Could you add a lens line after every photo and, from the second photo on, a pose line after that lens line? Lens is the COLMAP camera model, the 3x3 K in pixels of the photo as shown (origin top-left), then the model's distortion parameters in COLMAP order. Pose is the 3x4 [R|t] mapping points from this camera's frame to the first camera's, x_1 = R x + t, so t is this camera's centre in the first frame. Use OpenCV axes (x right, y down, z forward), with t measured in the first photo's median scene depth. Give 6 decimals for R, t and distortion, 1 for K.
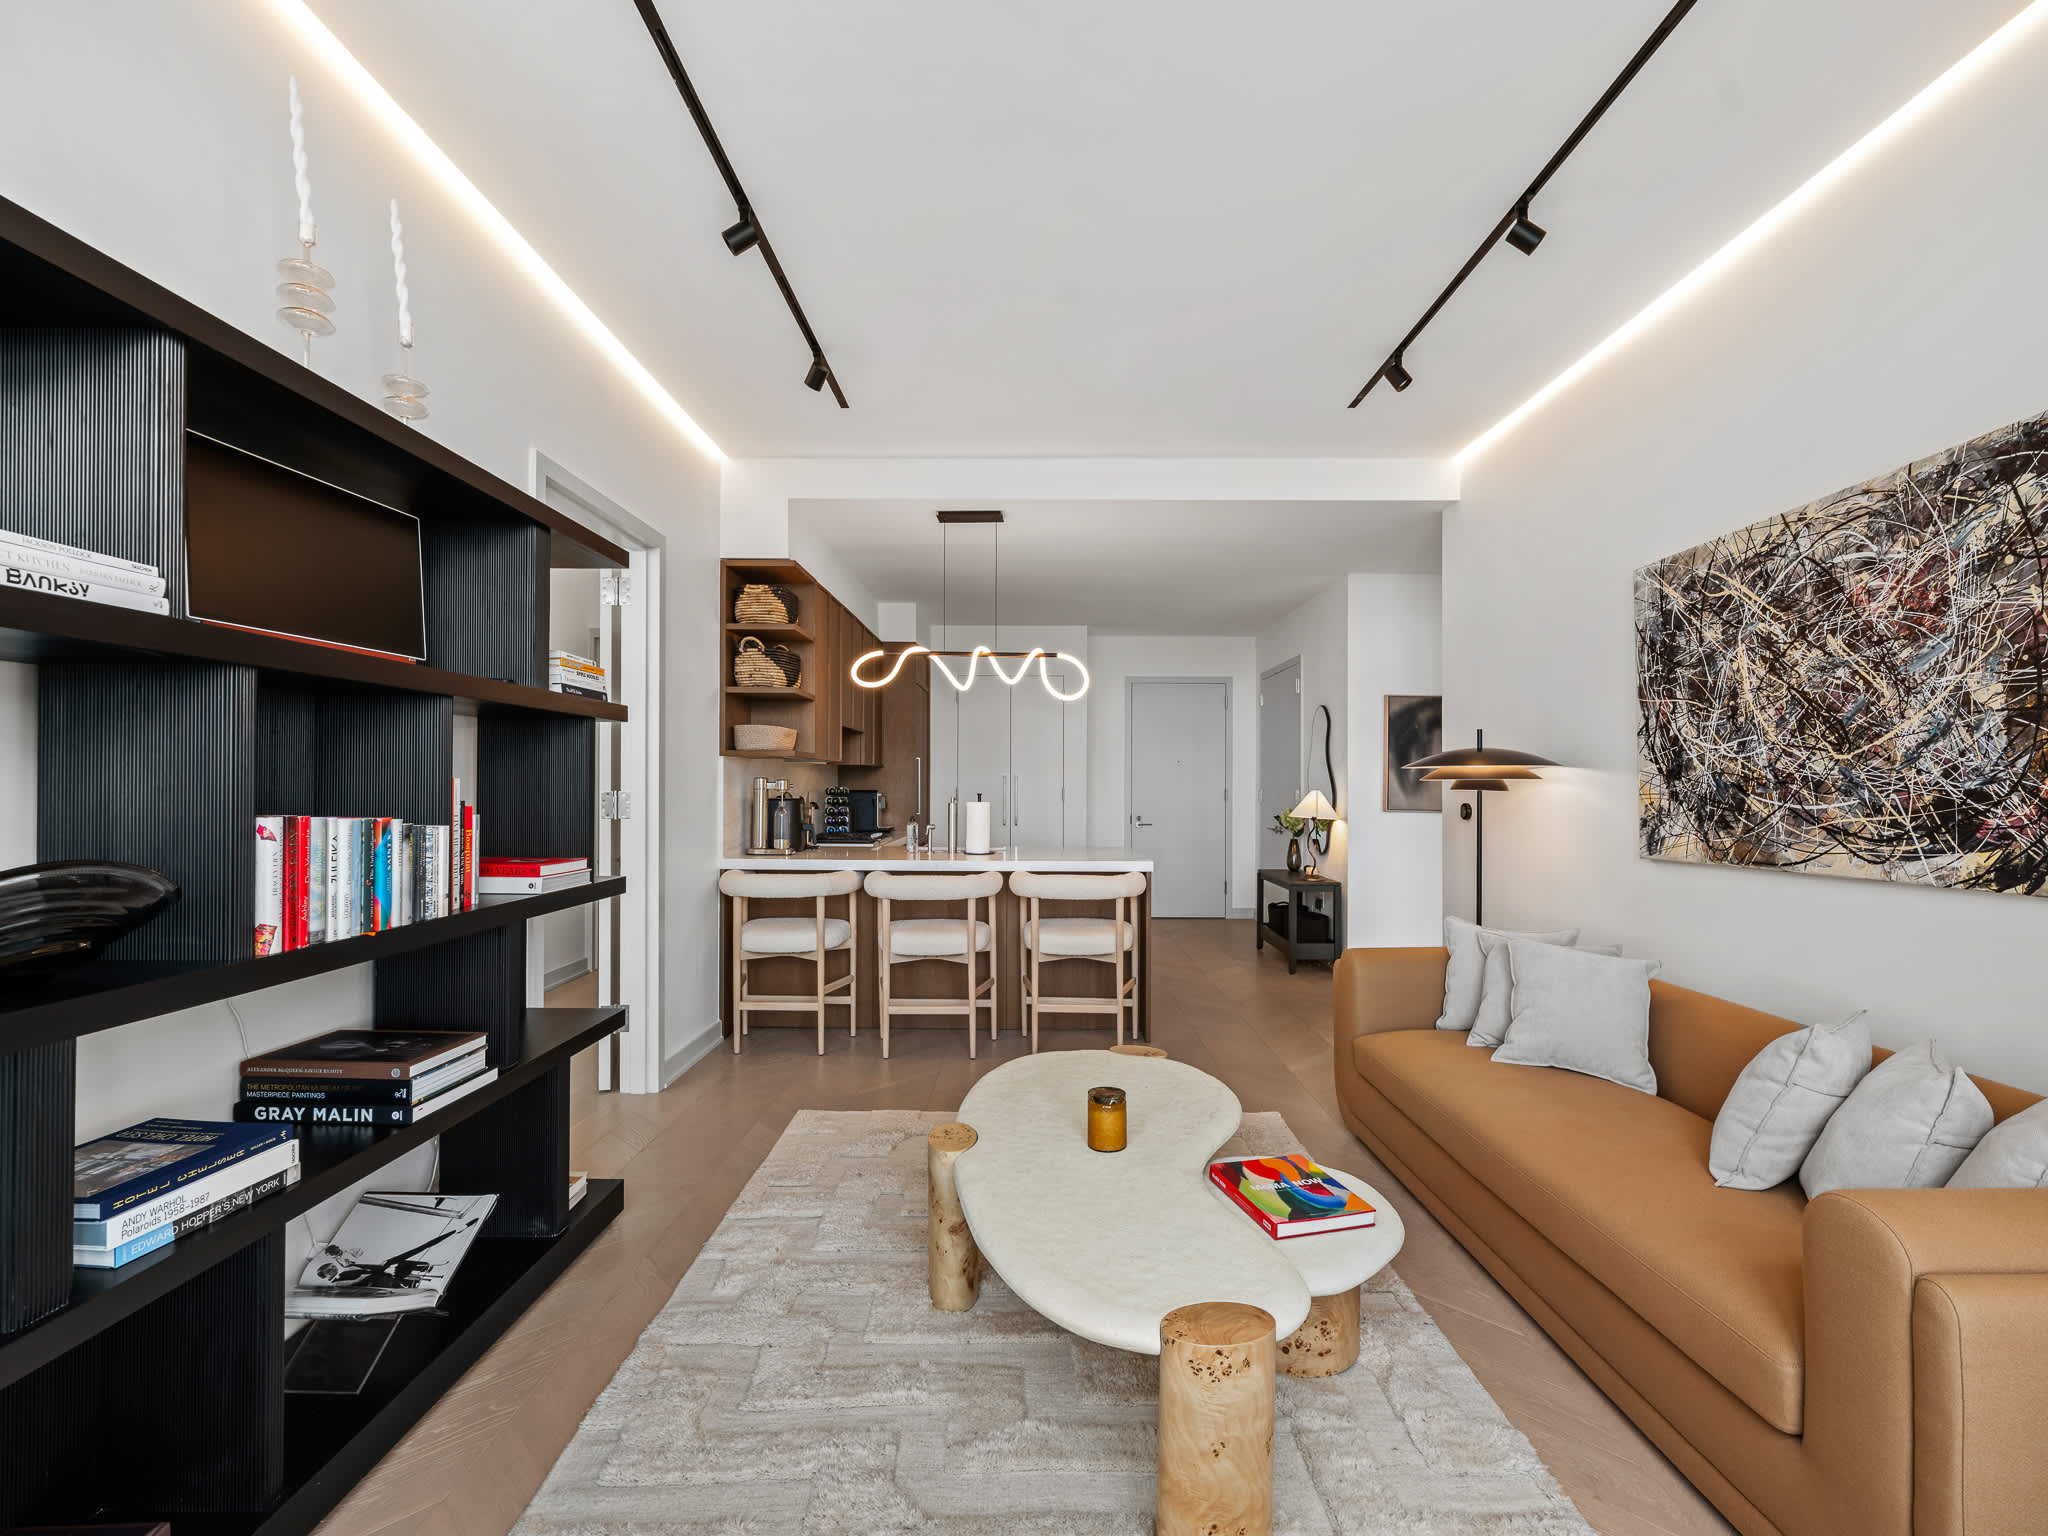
lens RADIAL K [[935.5, 0, 1006.1], [0, 935.5, 777.0], [0, 0, 1]] dist [-0.008572, 0.003047]
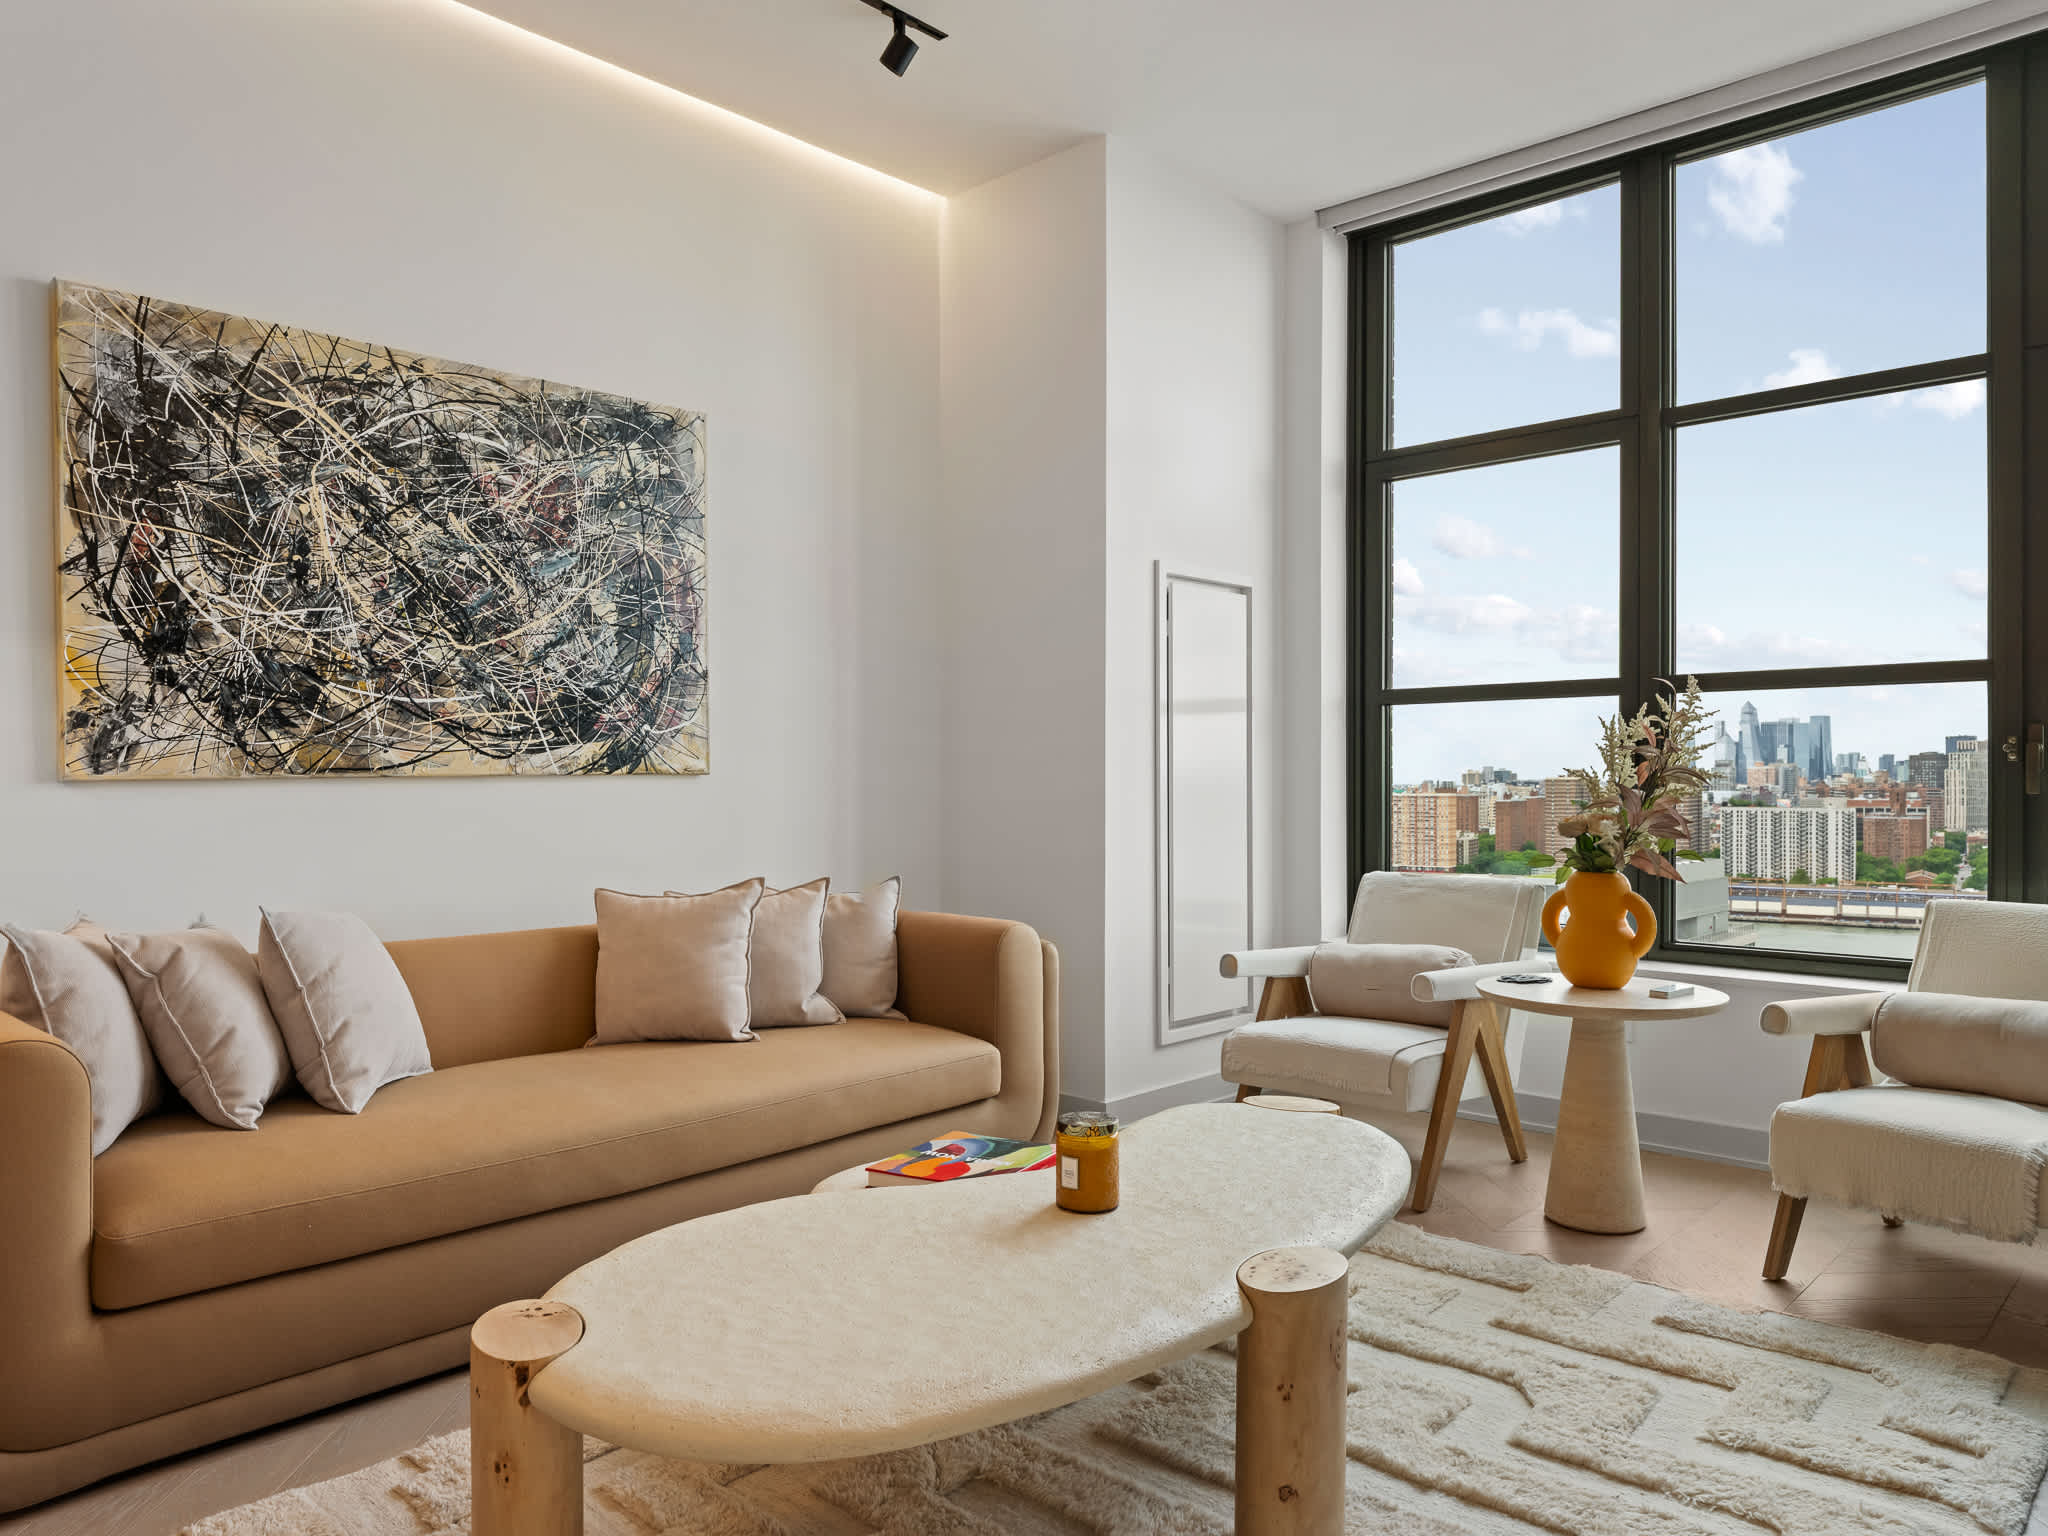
lens RADIAL K [[1424.2, 0, 1039.7], [0, 1424.2, 780.2], [0, 0, 1]] dist [0.003602, -0.012173]
pose [[-0.762844, -0.004502, 0.646567, -0.222919], [-0.010897, 0.999923, -0.005895, 0.053596], [-0.646490, -0.011543, -0.762835, 0.805891]]
